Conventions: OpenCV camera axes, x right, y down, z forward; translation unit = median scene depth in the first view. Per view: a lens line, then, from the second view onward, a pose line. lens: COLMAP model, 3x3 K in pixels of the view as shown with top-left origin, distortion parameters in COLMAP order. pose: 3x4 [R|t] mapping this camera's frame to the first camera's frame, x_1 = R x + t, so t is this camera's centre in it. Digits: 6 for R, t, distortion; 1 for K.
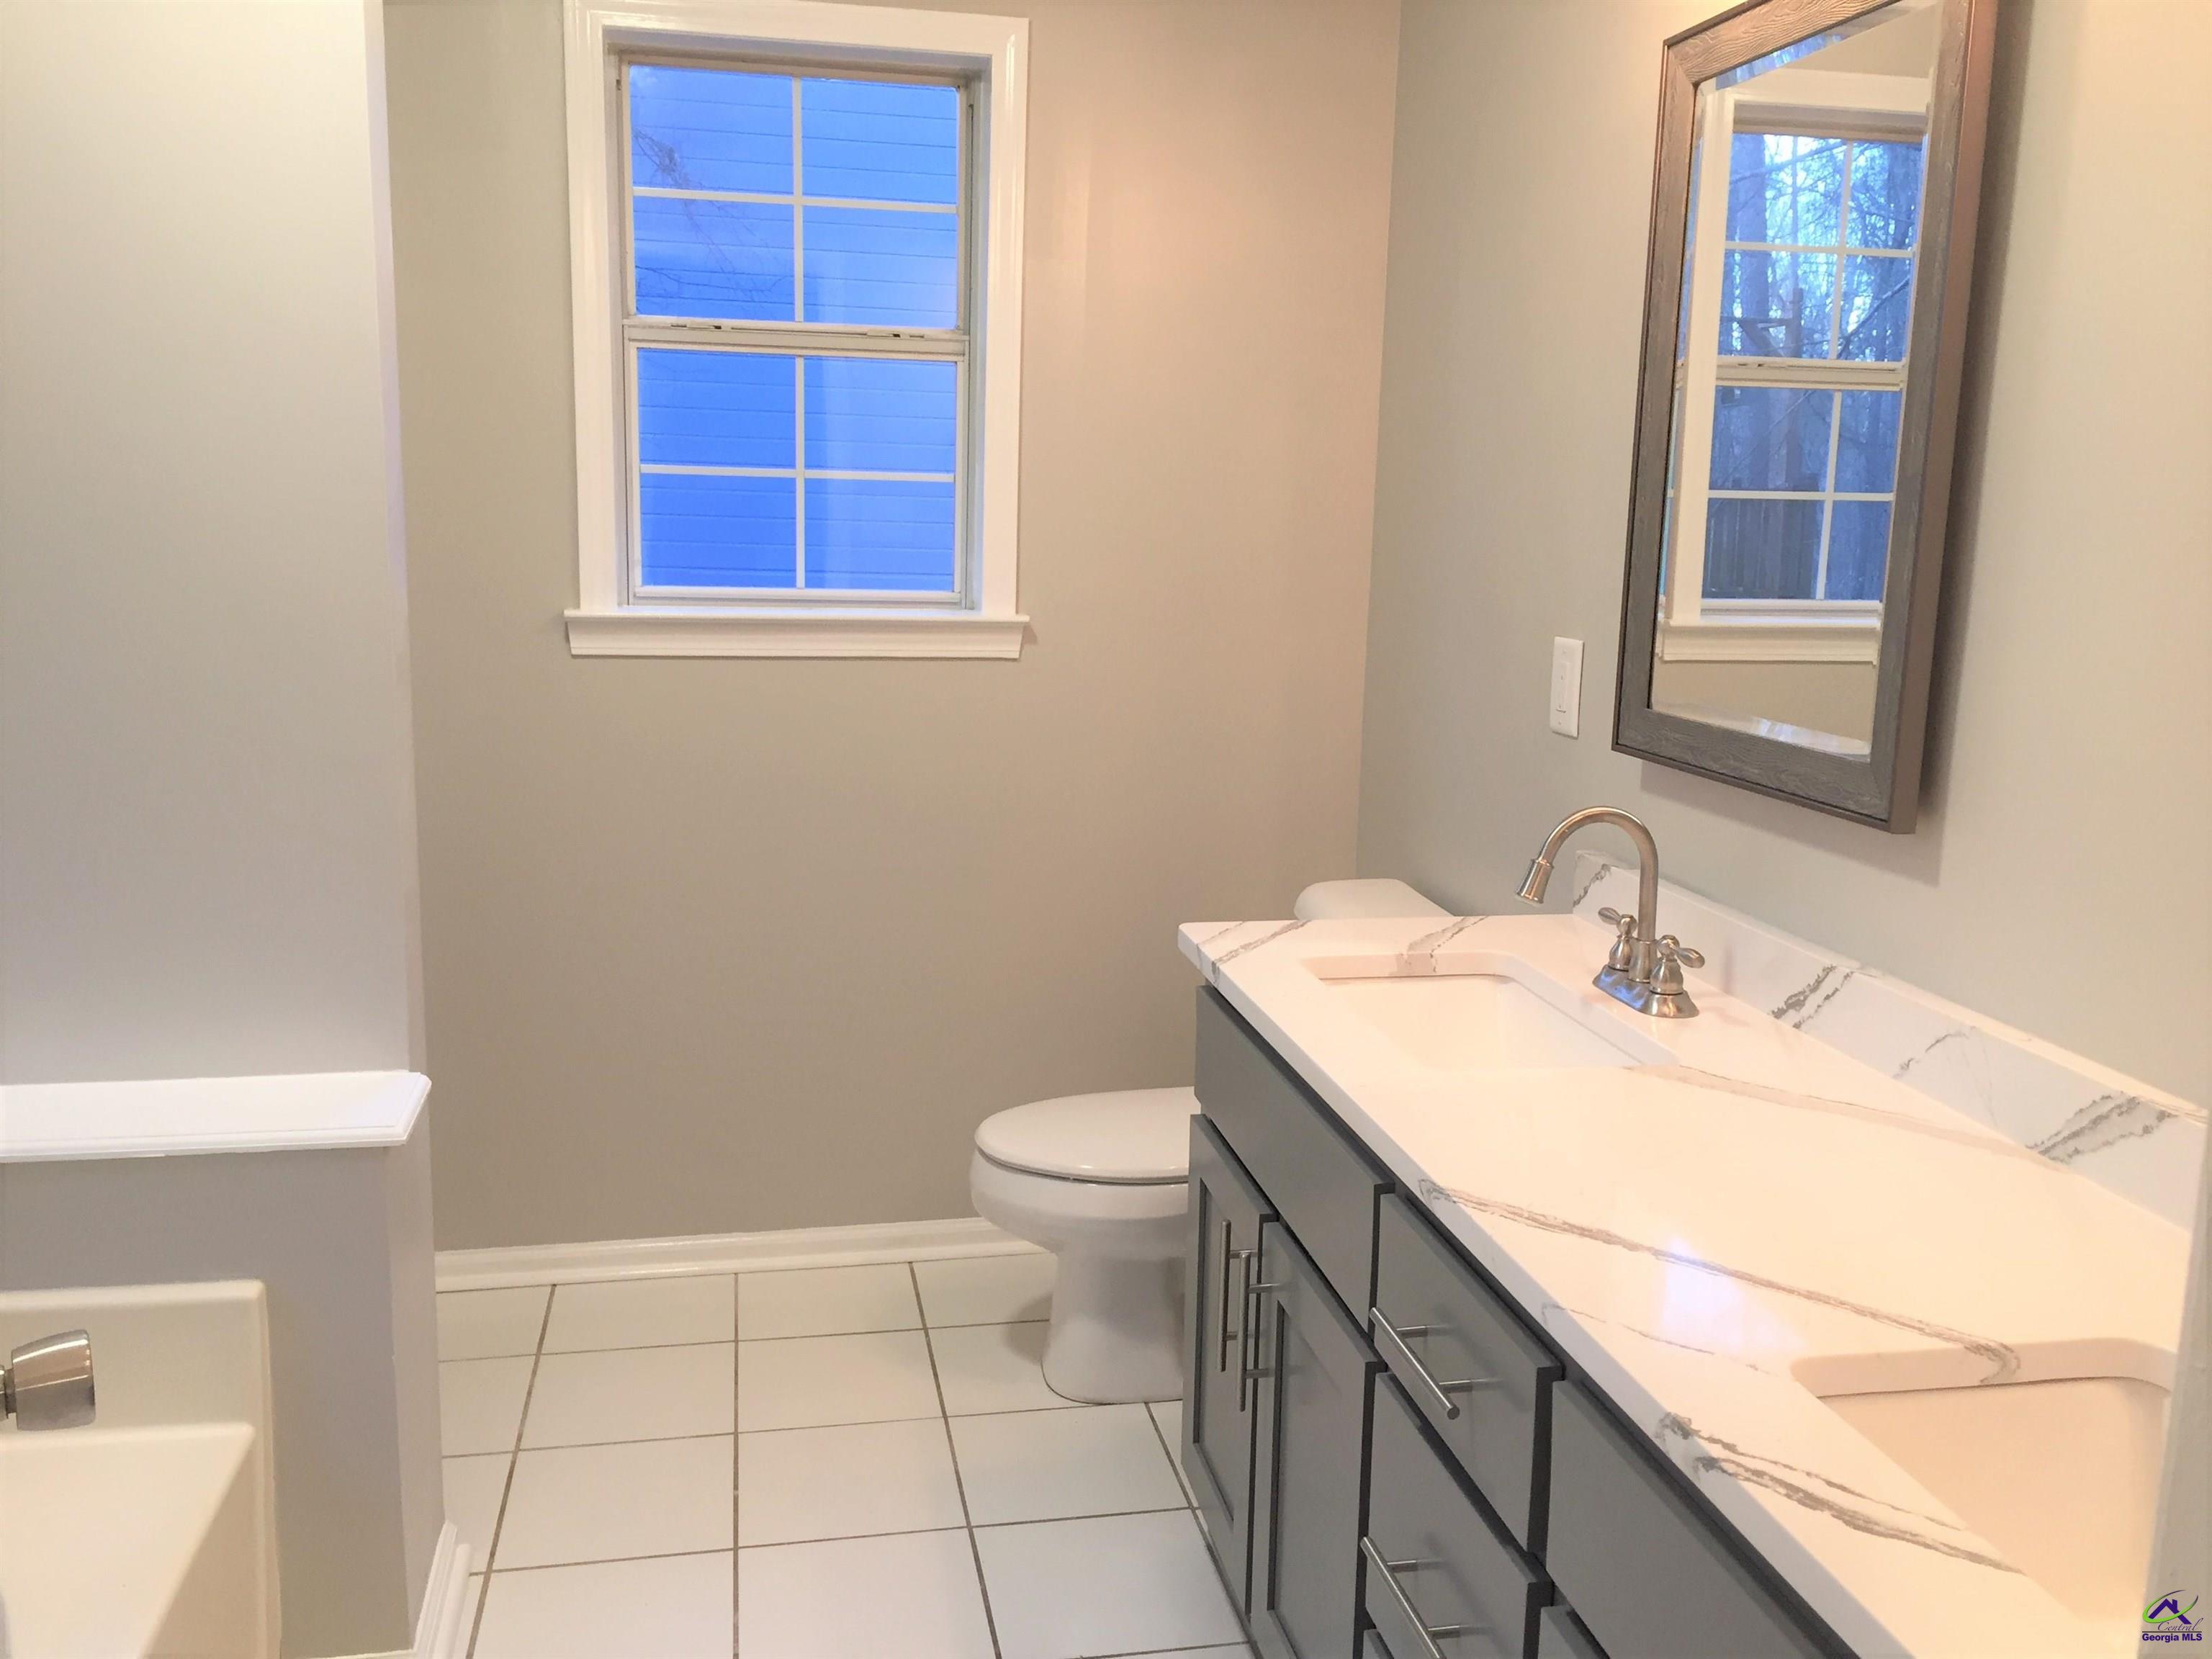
lens RADIAL K [[1859.7, 0, 1107.5], [0, 1859.7, 829.0], [0, 0, 1]] dist [0.055579, -0.037033]
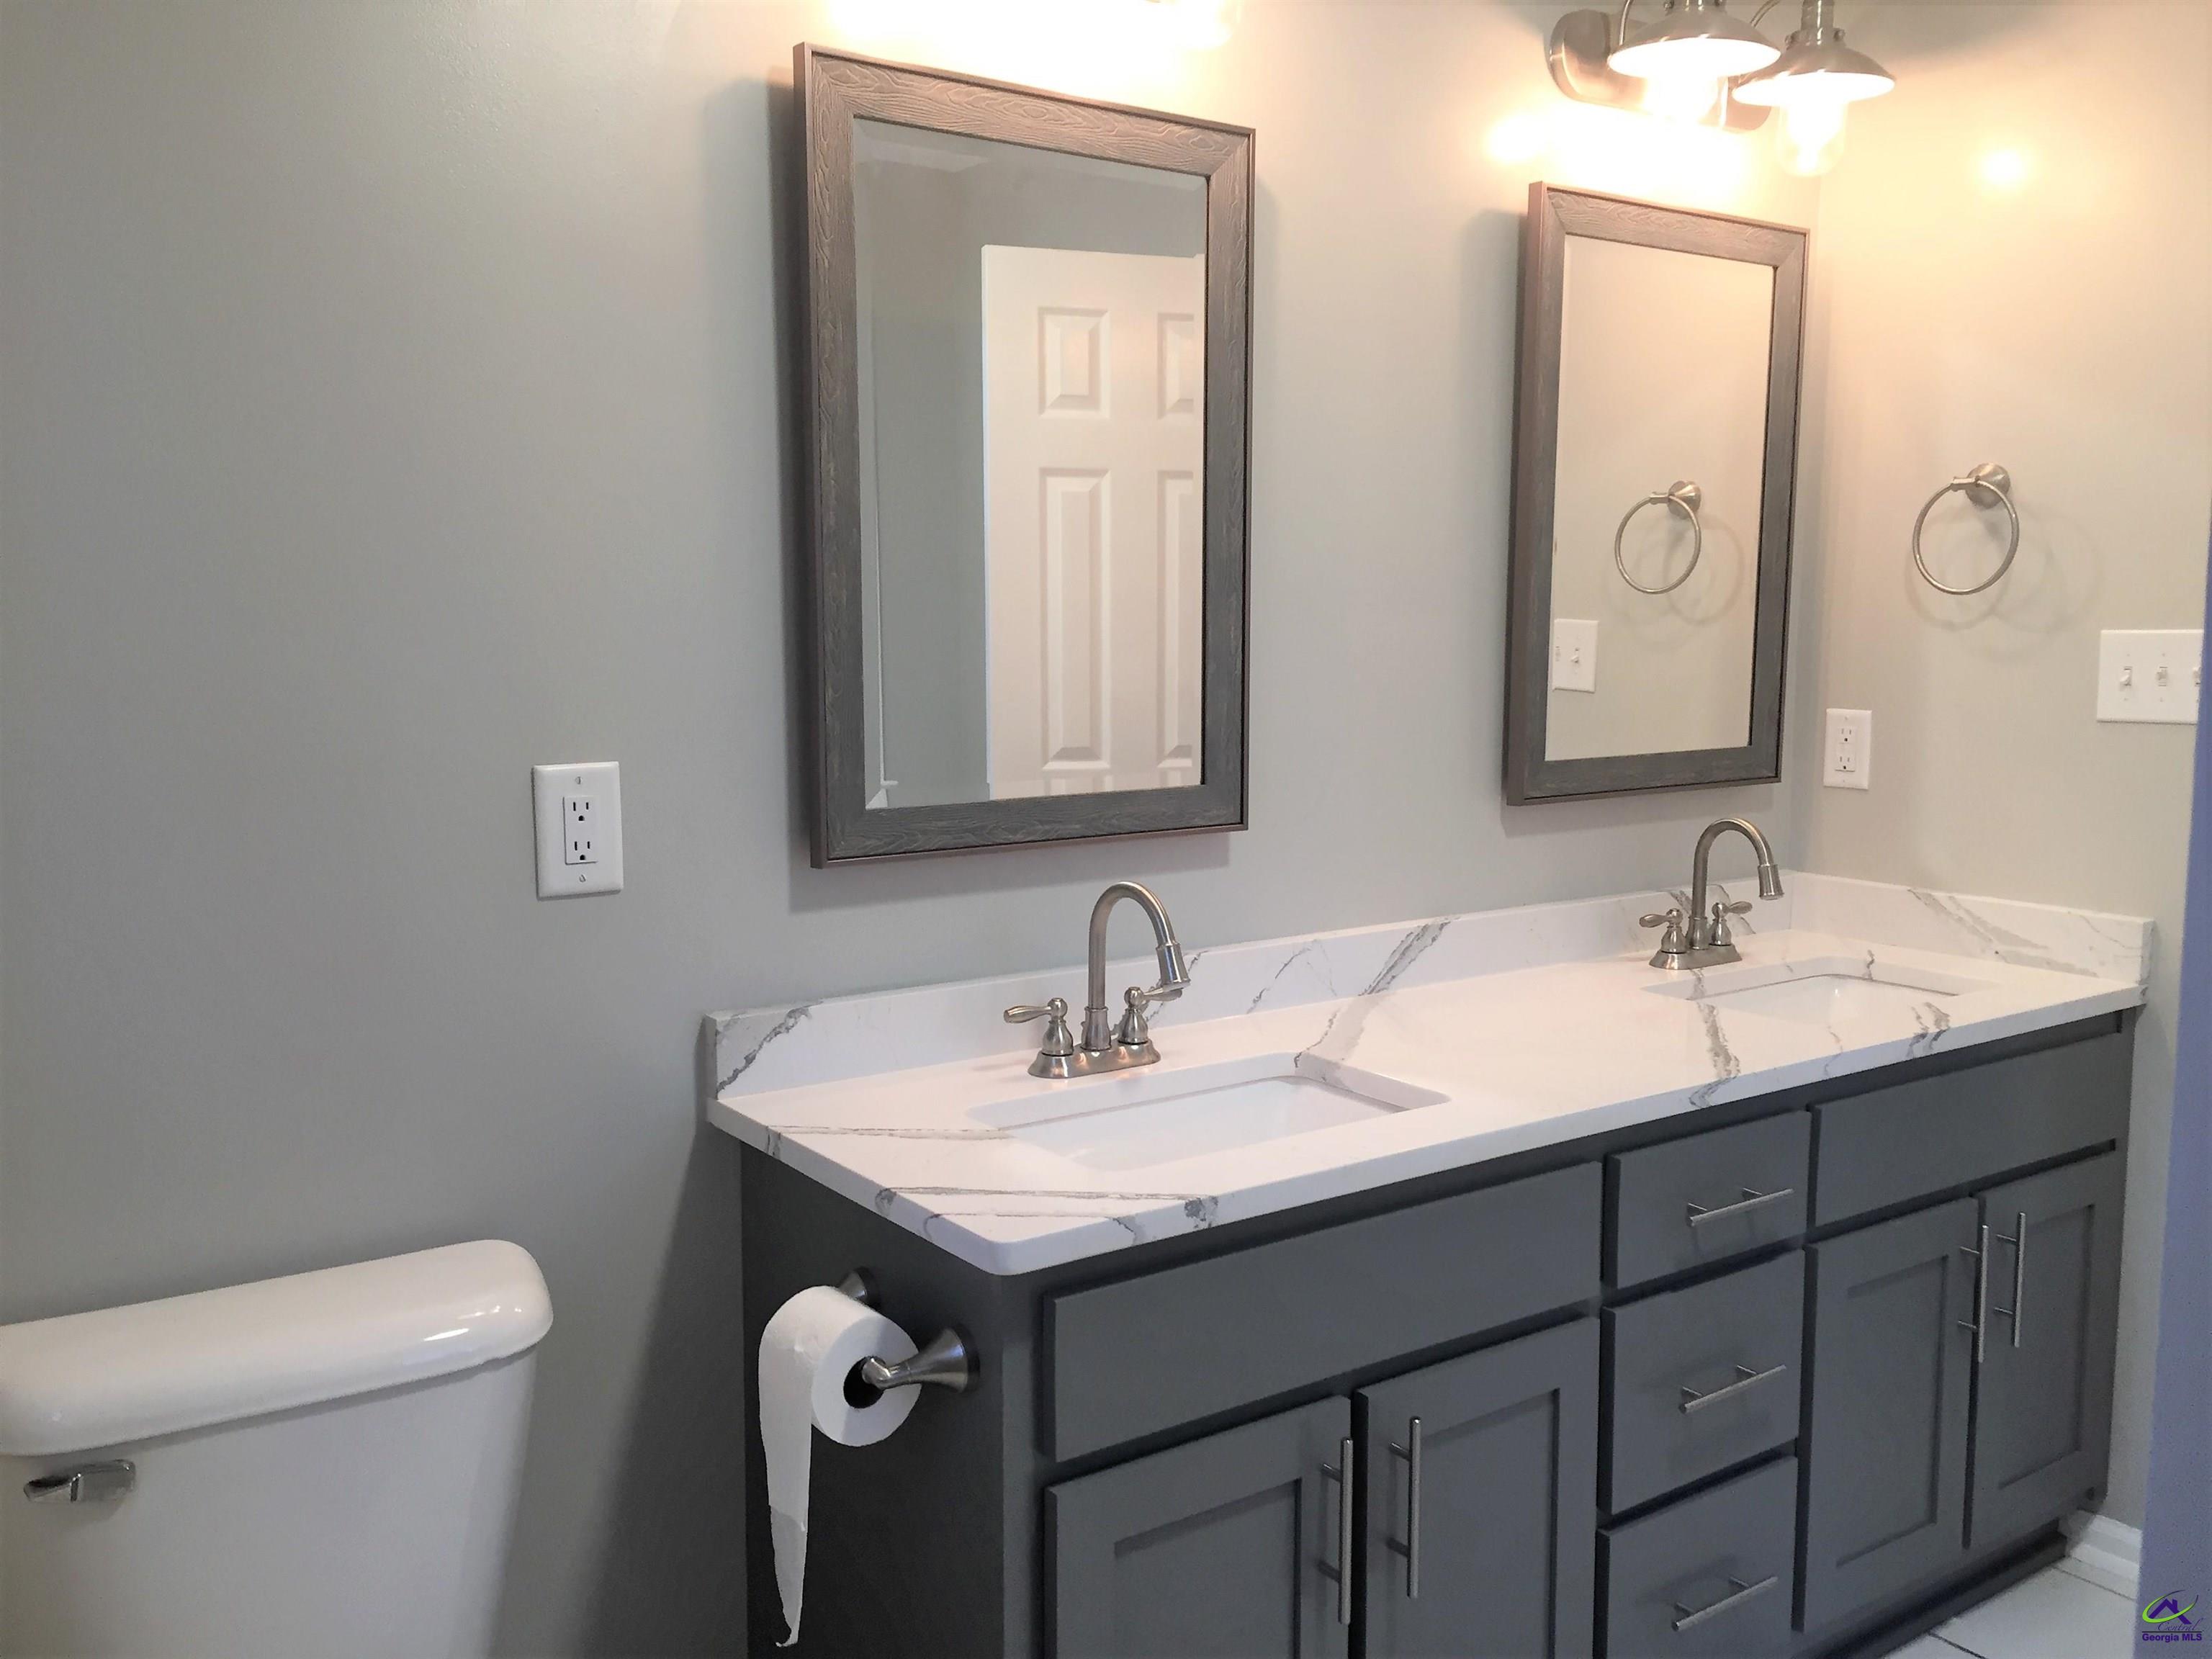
lens RADIAL K [[1859.7, 0, 1092.1], [0, 1859.7, 814.4], [0, 0, 1]] dist [0.055579, -0.037033]
pose [[-0.417864, -0.129524, 0.899229, -0.582213], [0.144317, 0.967754, 0.206457, -0.241822], [-0.896974, 0.216045, -0.385697, 1.315661]]
